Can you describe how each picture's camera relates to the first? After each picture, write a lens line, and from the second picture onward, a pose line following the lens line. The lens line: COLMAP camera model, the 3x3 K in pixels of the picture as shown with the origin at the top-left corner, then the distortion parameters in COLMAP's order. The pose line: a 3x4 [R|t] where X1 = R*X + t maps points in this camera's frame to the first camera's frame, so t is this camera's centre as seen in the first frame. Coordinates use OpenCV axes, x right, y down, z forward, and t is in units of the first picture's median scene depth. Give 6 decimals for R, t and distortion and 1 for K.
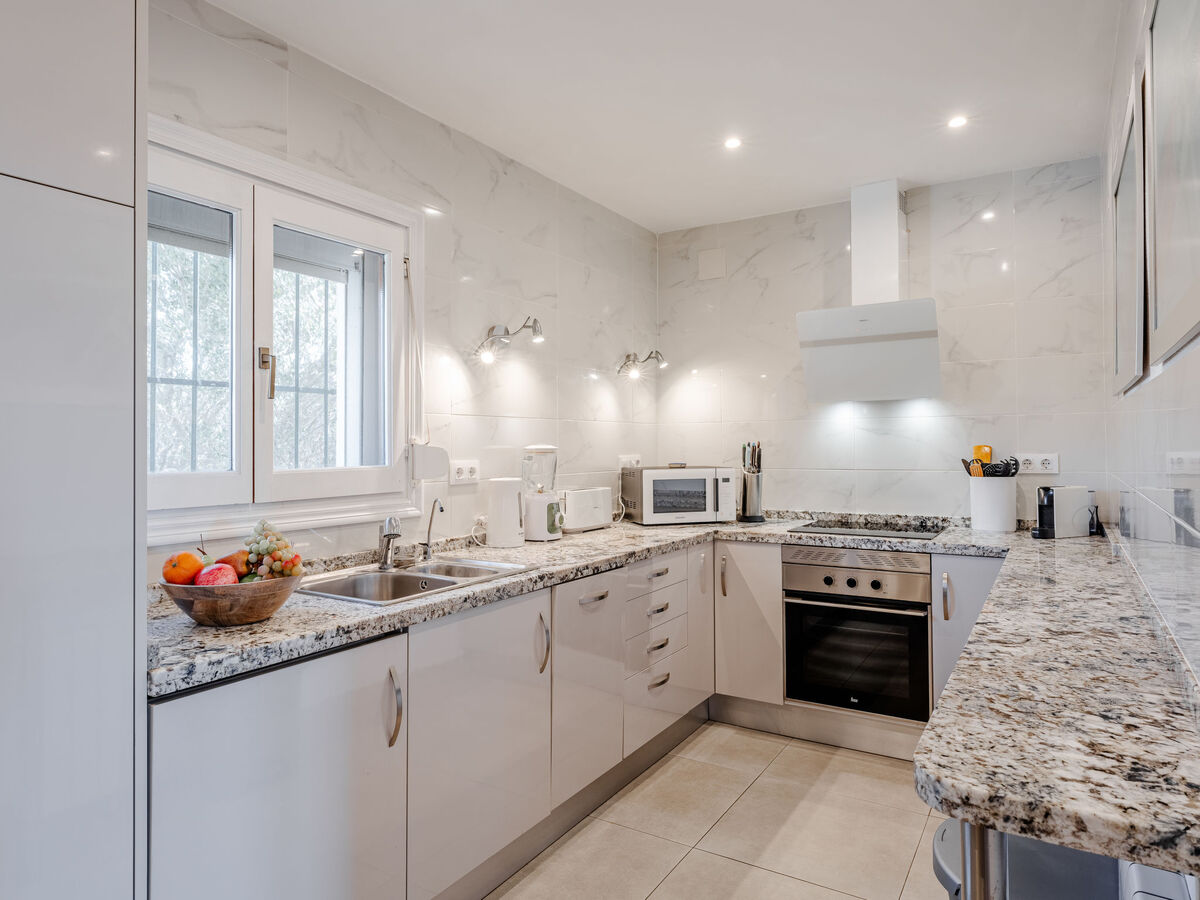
lens RADIAL K [[737.2, 0, 596.7], [0, 737.2, 442.5], [0, 0, 1]] dist [-0.006206, 0.005888]
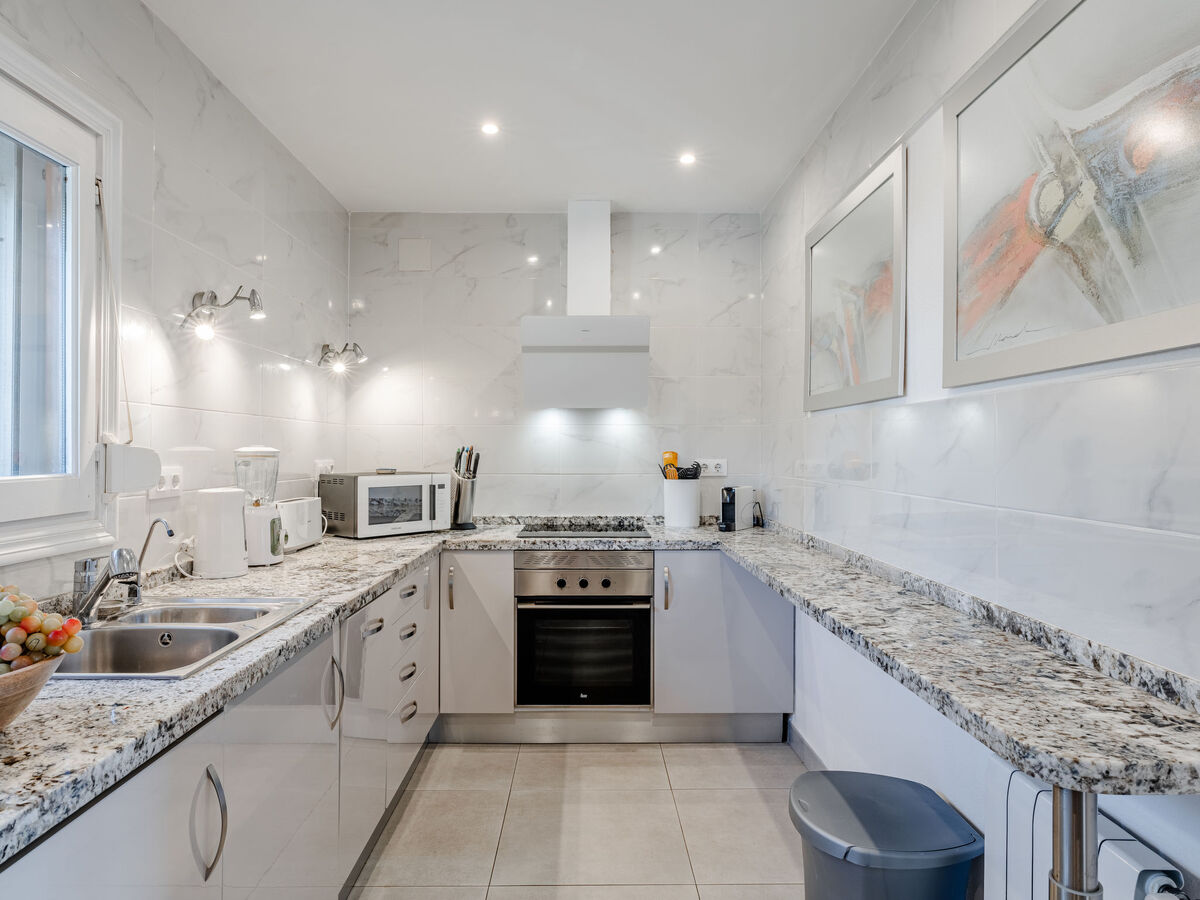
lens RADIAL K [[726.8, 0, 595.3], [0, 726.8, 457.6], [0, 0, 1]] dist [-0.006741, 0.005709]
pose [[0.845681, 0.003199, 0.533679, -0.195421], [-0.010099, 0.999899, 0.010009, 0.003565], [-0.533593, -0.013854, 0.845628, 0.136740]]
